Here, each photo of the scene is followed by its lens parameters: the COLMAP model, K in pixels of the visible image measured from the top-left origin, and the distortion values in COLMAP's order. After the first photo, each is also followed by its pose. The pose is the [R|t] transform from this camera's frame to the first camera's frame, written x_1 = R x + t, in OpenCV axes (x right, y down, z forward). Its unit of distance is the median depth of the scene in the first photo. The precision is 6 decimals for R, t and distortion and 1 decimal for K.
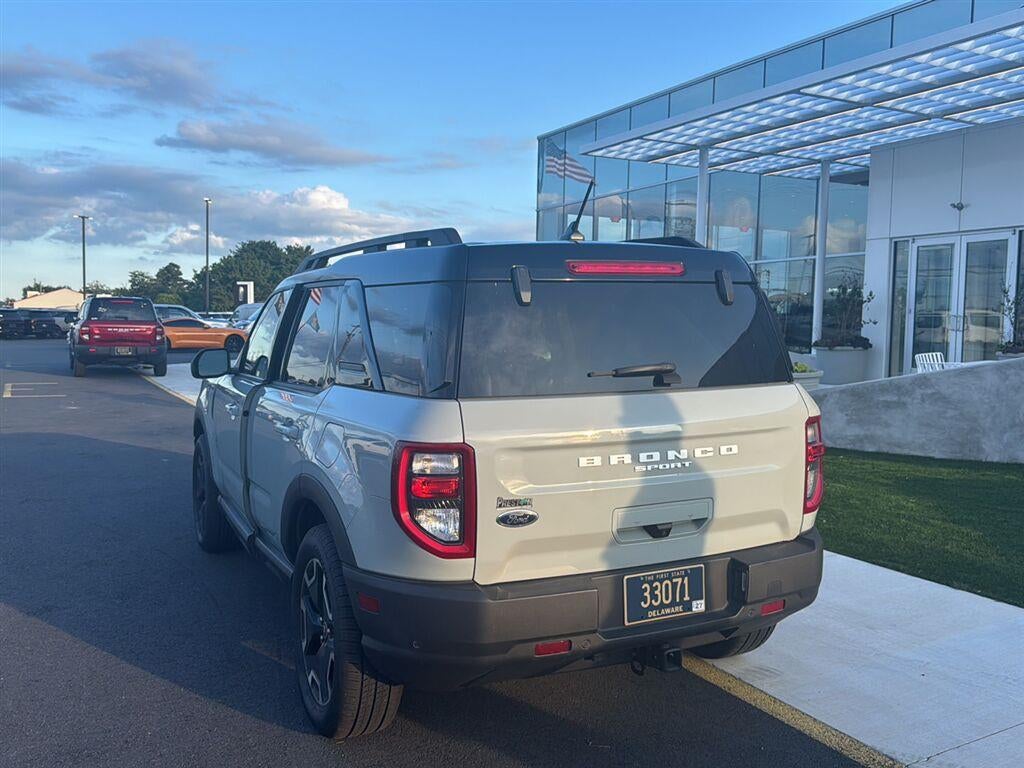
lens RADIAL K [[895.5, 0, 508.3], [0, 895.5, 382.7], [0, 0, 1]] dist [0.145782, -0.290221]
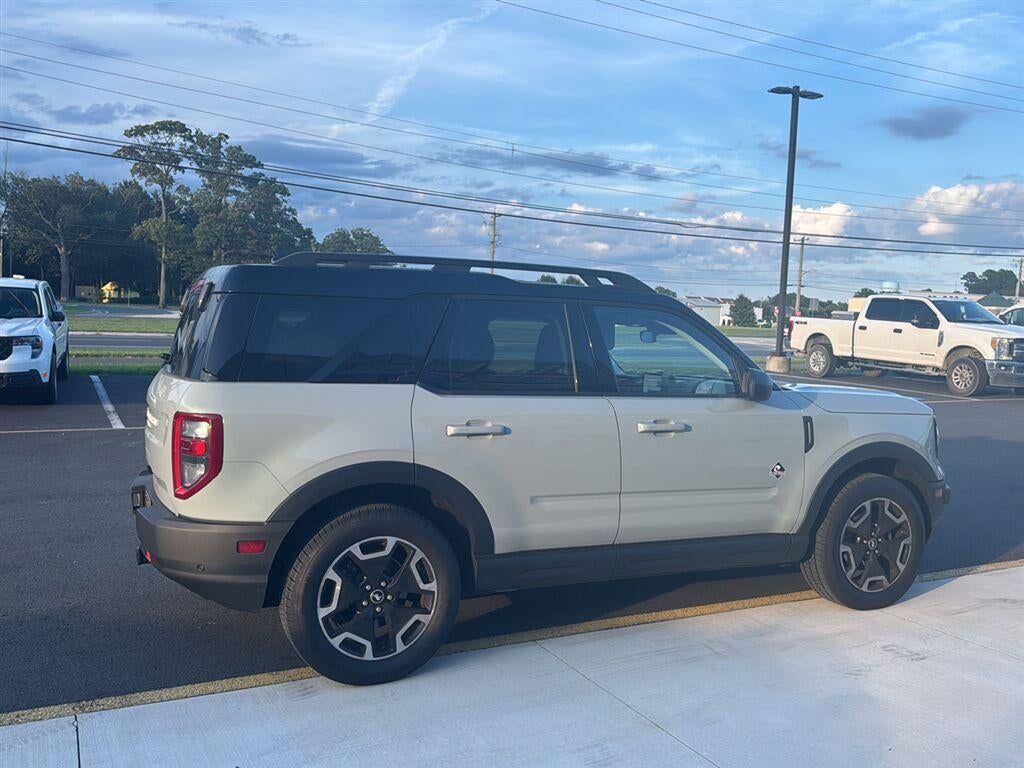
lens RADIAL K [[895.5, 0, 508.3], [0, 895.5, 382.7], [0, 0, 1]] dist [0.145782, -0.290221]
pose [[-0.014328, 0.059704, -0.998113, 1.589075], [-0.099279, 0.993198, 0.060835, -0.114676], [0.994957, 0.099963, -0.008303, 1.556489]]
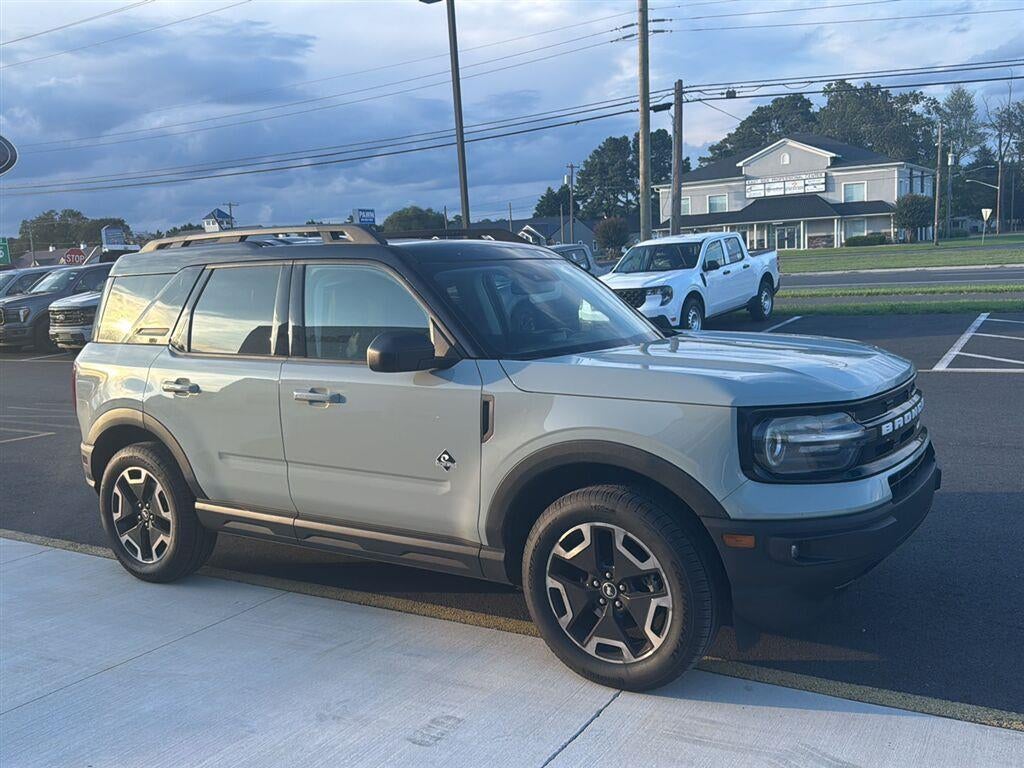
lens RADIAL K [[888.2, 0, 512.0], [0, 888.2, 384.0], [0, 0, 1]] dist [0.154217, -0.295862]
pose [[-0.849644, 0.103616, -0.517077, 0.582288], [0.006324, 0.982439, 0.186478, -0.243918], [0.527319, 0.155170, -0.835378, 3.056346]]
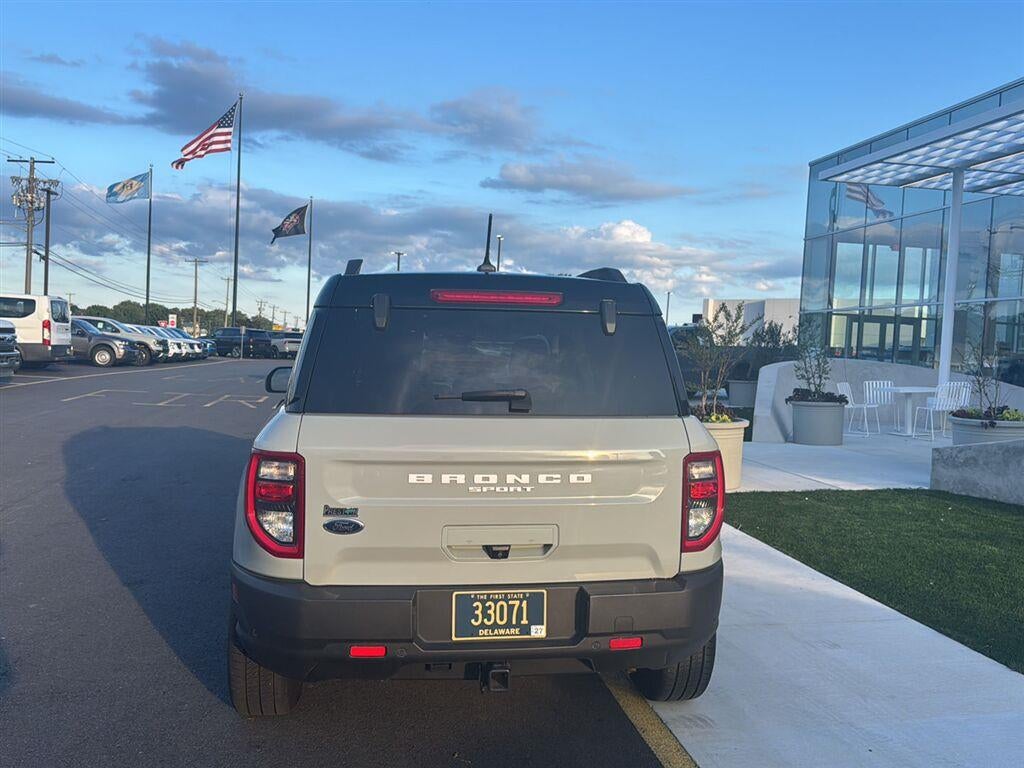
lens RADIAL K [[895.5, 0, 508.3], [0, 895.5, 382.7], [0, 0, 1]] dist [0.145782, -0.290221]
pose [[0.949869, 0.037410, -0.310401, 0.490123], [-0.048128, 0.998478, -0.026940, -0.001545], [0.308921, 0.040529, 0.950224, 0.021103]]
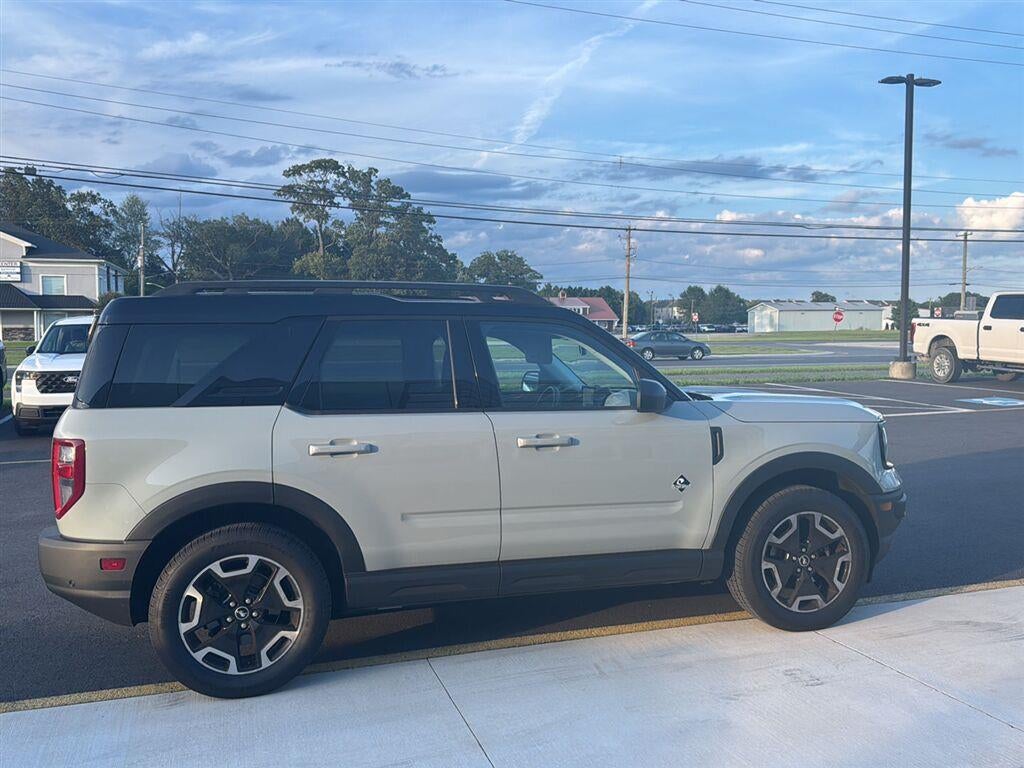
lens RADIAL K [[895.5, 0, 508.3], [0, 895.5, 382.7], [0, 0, 1]] dist [0.145782, -0.290221]
pose [[-0.174074, 0.044374, -0.983732, 1.555294], [-0.059419, 0.996691, 0.055472, -0.149693], [0.982938, 0.068109, -0.170862, 1.979494]]
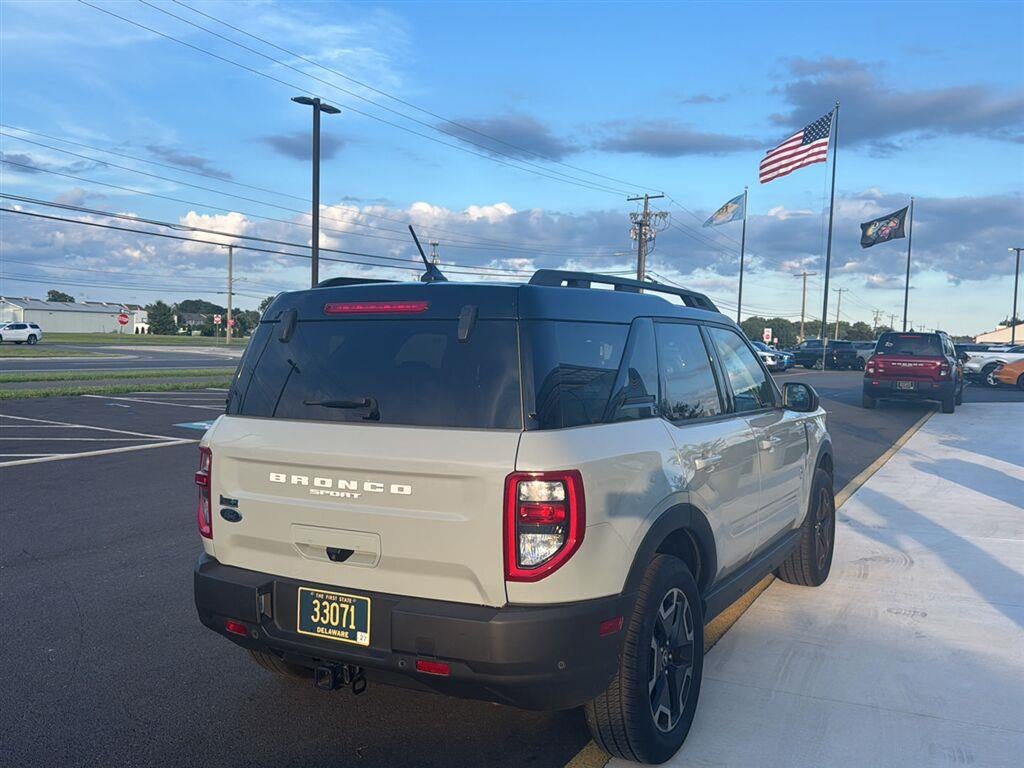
lens RADIAL K [[895.5, 0, 508.3], [0, 895.5, 382.7], [0, 0, 1]] dist [0.145782, -0.290221]
pose [[0.571304, 0.038135, -0.819852, 1.144896], [-0.068827, 0.997627, -0.001557, -0.049422], [0.817847, 0.057317, 0.572574, 0.546866]]
